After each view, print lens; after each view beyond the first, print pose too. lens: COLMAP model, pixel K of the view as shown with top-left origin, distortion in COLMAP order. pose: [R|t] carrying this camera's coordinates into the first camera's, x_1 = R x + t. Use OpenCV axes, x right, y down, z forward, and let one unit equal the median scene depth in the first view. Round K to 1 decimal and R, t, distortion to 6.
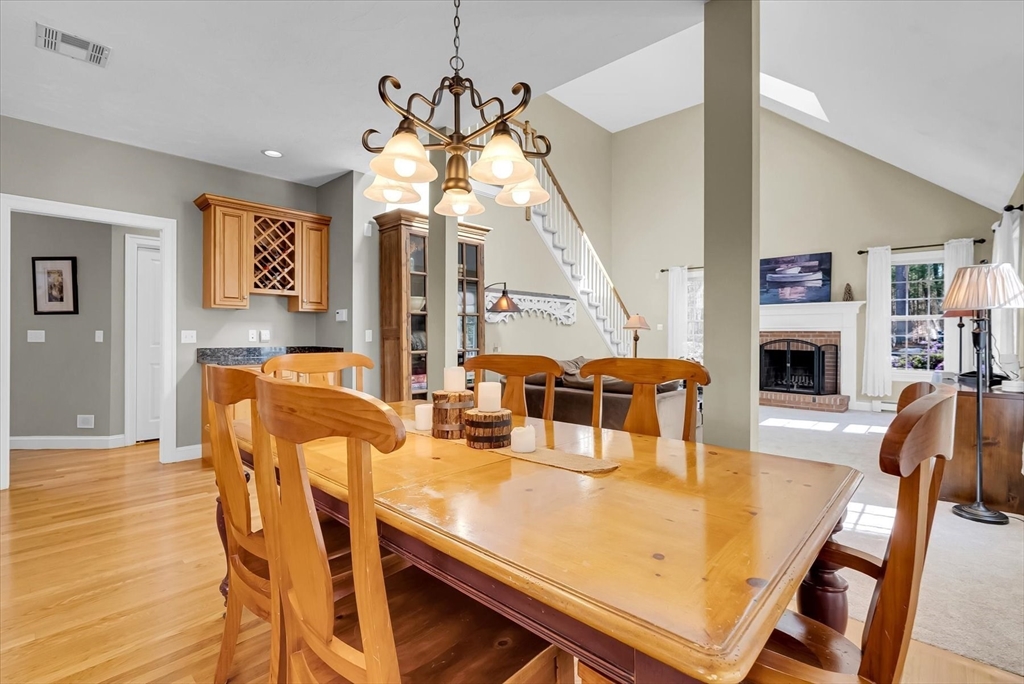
lens RADIAL K [[486.4, 0, 504.0], [0, 486.4, 340.6], [0, 0, 1]] dist [-0.001733, -0.001566]
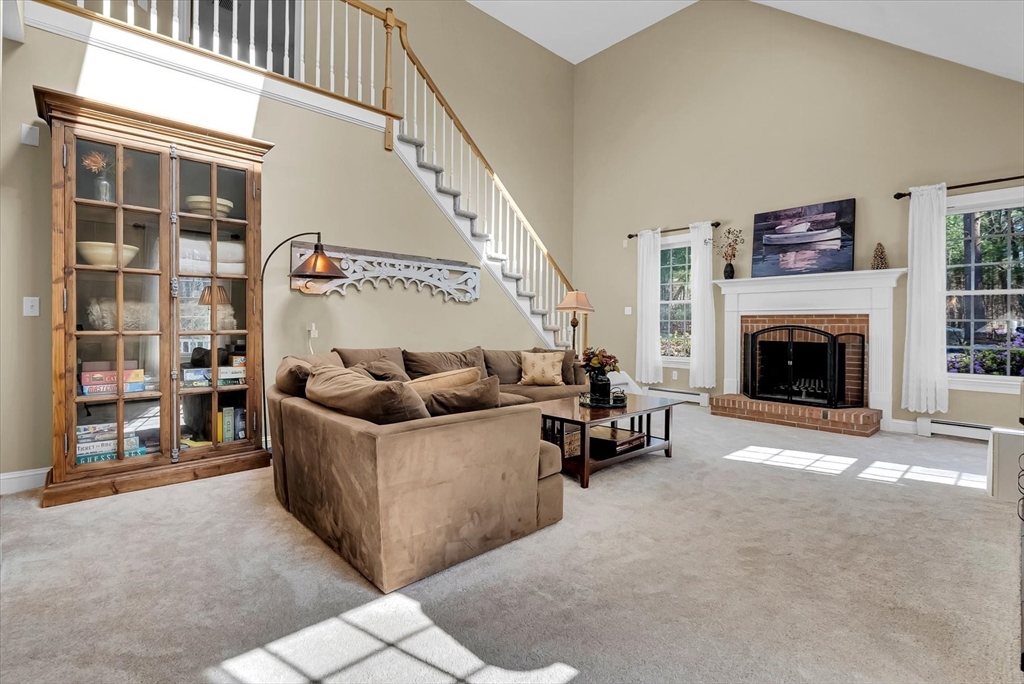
lens RADIAL K [[486.4, 0, 506.7], [0, 486.4, 328.3], [0, 0, 1]] dist [-0.001733, -0.001566]
pose [[0.996560, 0.009581, -0.082321, 0.246474], [-0.010291, 0.999913, -0.008195, 0.010880], [0.082236, 0.009014, 0.996572, 0.284202]]
